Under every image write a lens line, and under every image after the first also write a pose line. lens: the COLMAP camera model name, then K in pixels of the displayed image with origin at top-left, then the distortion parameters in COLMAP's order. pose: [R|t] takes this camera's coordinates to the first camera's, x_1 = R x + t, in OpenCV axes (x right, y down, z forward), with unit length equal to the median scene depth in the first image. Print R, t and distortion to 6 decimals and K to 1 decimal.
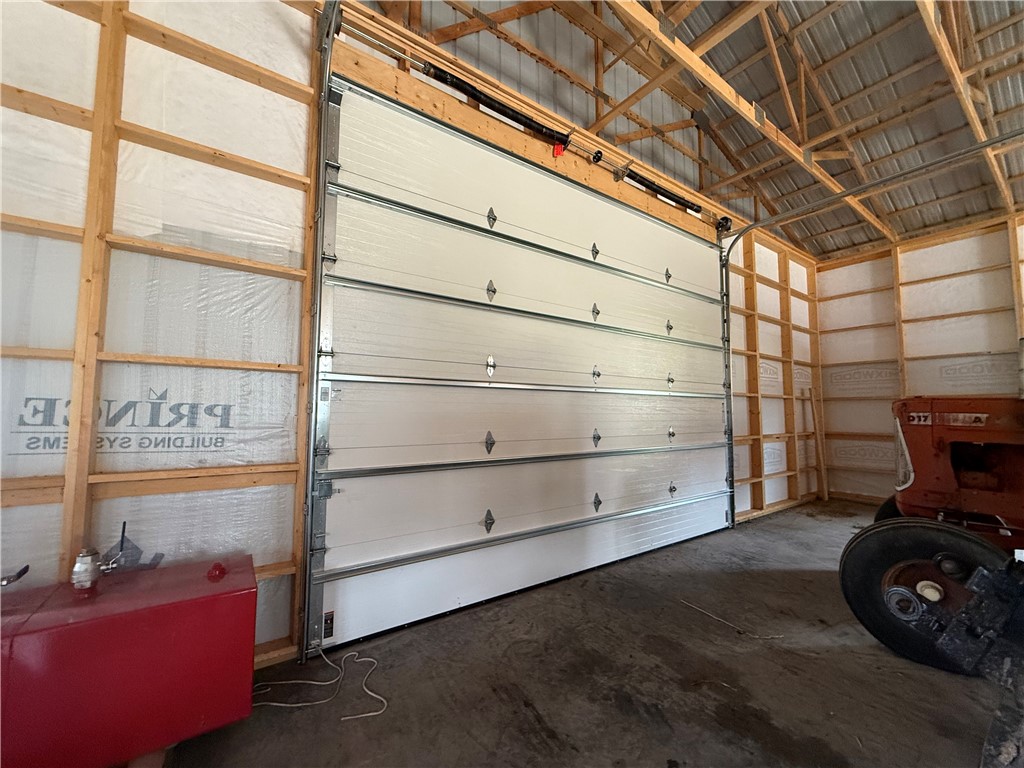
lens RADIAL K [[407.5, 0, 510.0], [0, 407.5, 382.9], [0, 0, 1]] dist [-0.000588, 0.000288]
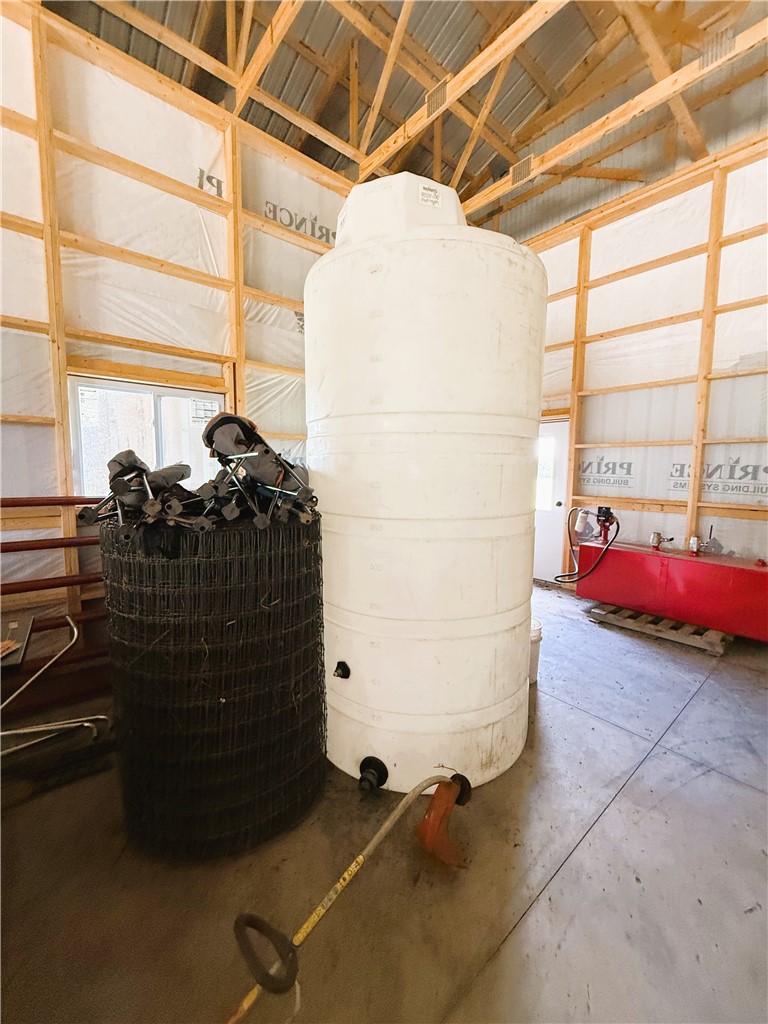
lens RADIAL K [[407.5, 0, 384.0], [0, 407.5, 512.0], [0, 0, 1]] dist [-0.000588, 0.000288]
pose [[0.092275, 0.100108, -0.990688, 0.648014], [0.066857, 0.992065, 0.106475, -0.033235], [0.993487, -0.076060, 0.084850, -0.562786]]
